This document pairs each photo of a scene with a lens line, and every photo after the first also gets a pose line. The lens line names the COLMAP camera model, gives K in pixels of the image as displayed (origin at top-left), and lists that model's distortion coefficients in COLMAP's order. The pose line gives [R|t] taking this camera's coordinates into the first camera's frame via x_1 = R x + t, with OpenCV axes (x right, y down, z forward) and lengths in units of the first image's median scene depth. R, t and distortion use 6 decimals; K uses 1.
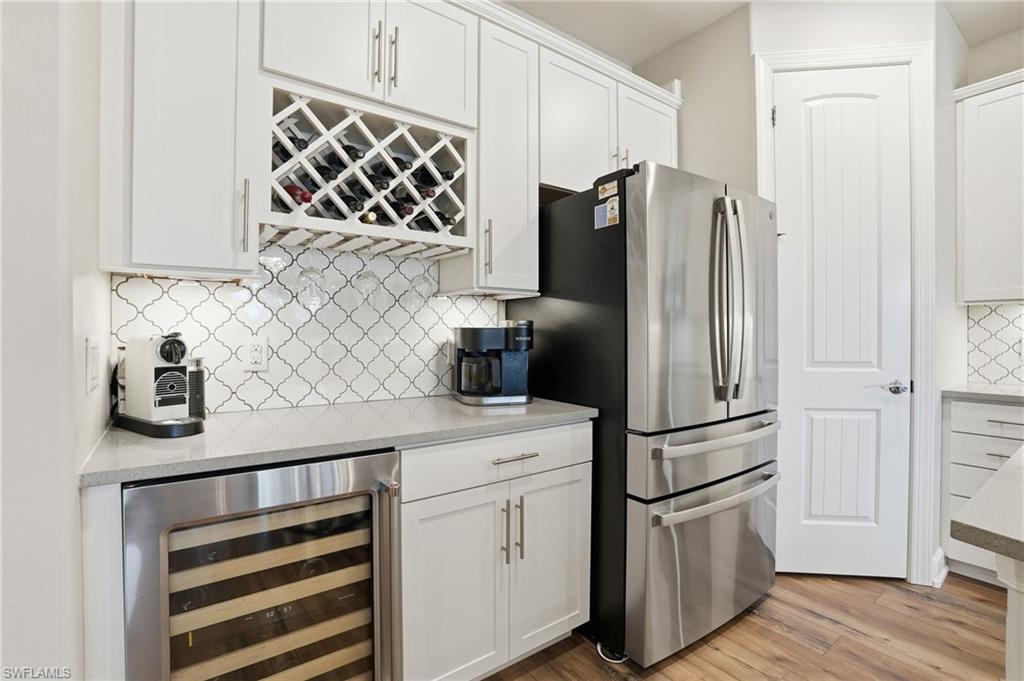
lens RADIAL K [[476.0, 0, 510.3], [0, 476.0, 334.6], [0, 0, 1]] dist [-0.064906, 0.023698]
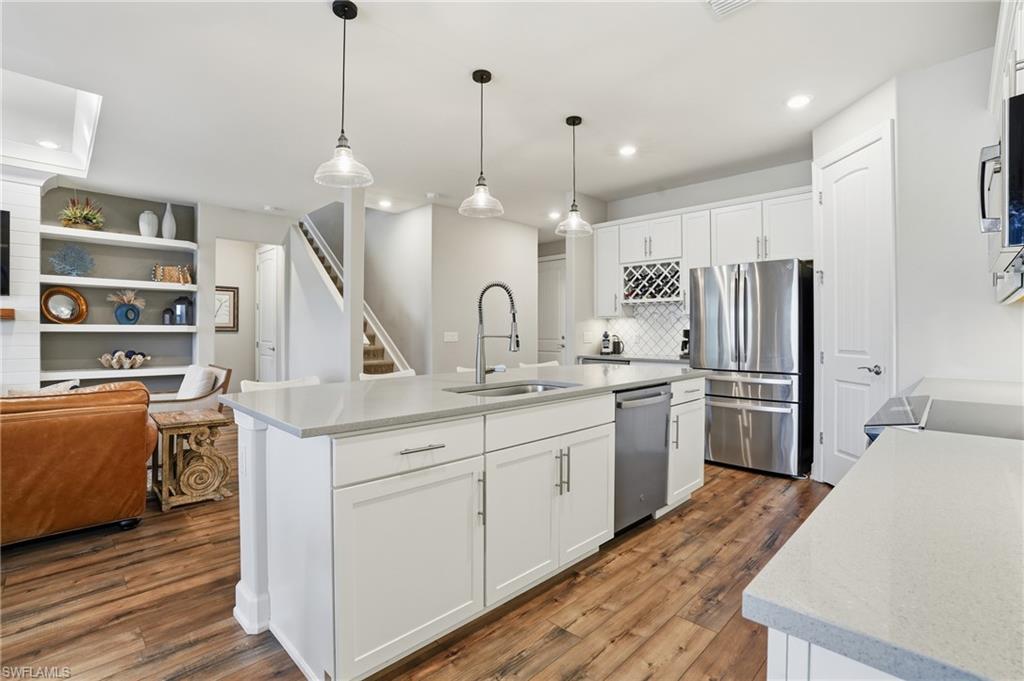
lens RADIAL K [[476.0, 0, 510.3], [0, 476.0, 334.6], [0, 0, 1]] dist [-0.064906, 0.023698]
pose [[0.154754, 0.004892, -0.987941, 2.774393], [-0.007585, 0.999964, 0.003764, 0.012543], [0.987924, 0.006911, 0.154786, -0.449626]]
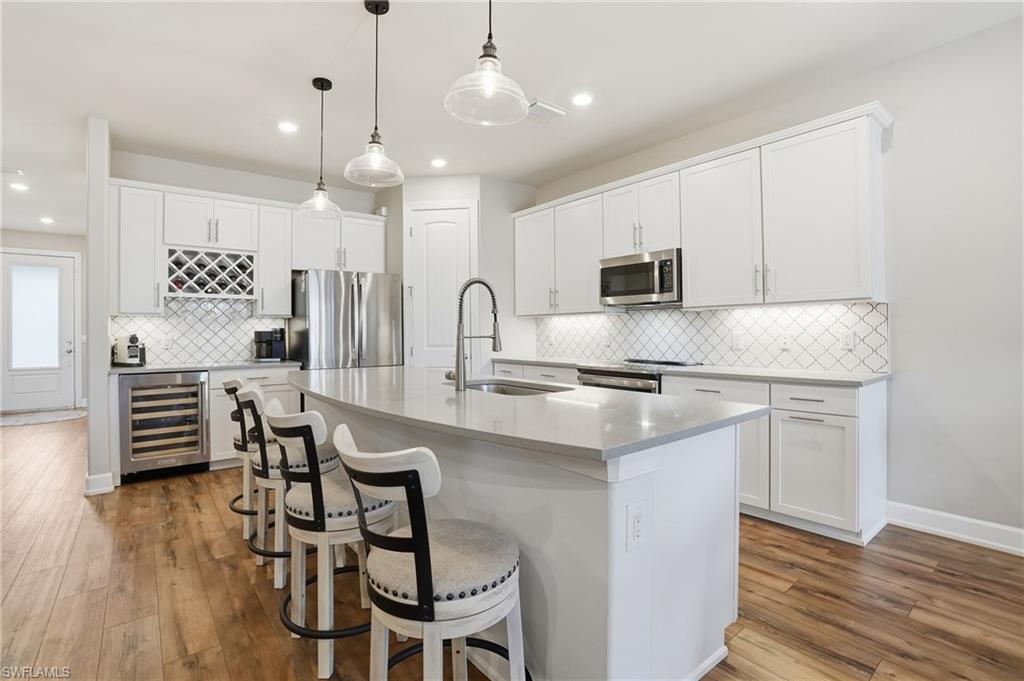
lens RADIAL K [[476.0, 0, 510.3], [0, 476.0, 334.6], [0, 0, 1]] dist [-0.064906, 0.023698]
pose [[0.999130, -0.009538, 0.040600, 1.298675], [0.009610, 0.999953, -0.001560, 0.021486], [-0.040583, 0.001949, 0.999174, -1.702381]]
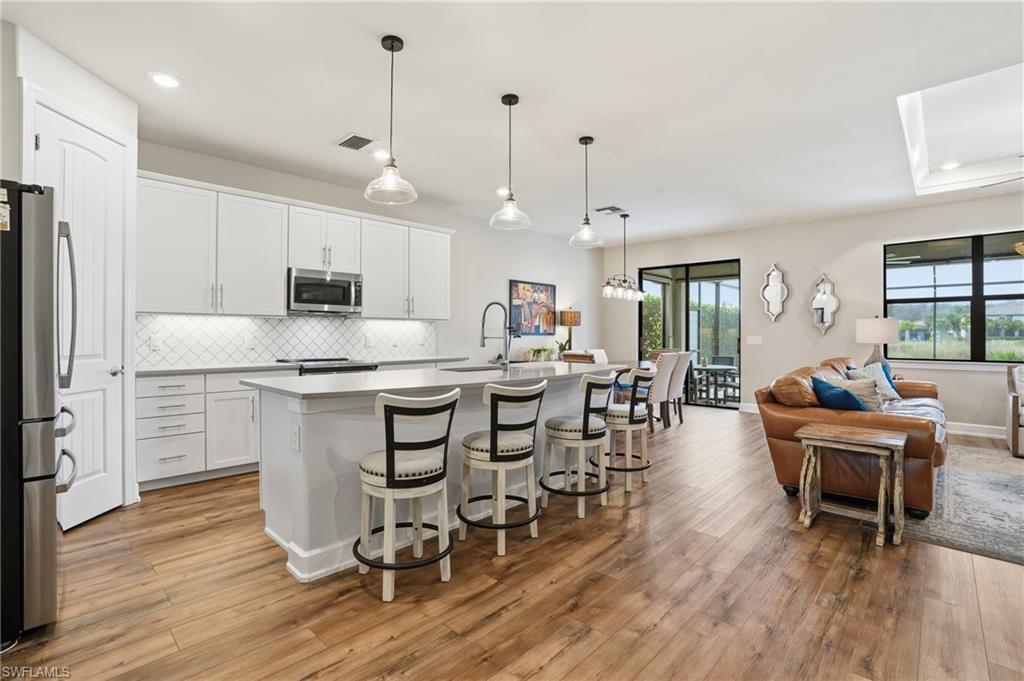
lens RADIAL K [[476.0, 0, 510.3], [0, 476.0, 334.6], [0, 0, 1]] dist [-0.064906, 0.023698]
pose [[-0.177960, -0.004665, 0.984027, -1.021265], [0.002062, 0.999985, 0.005114, -0.004550], [-0.984036, 0.002939, -0.177948, 0.075306]]
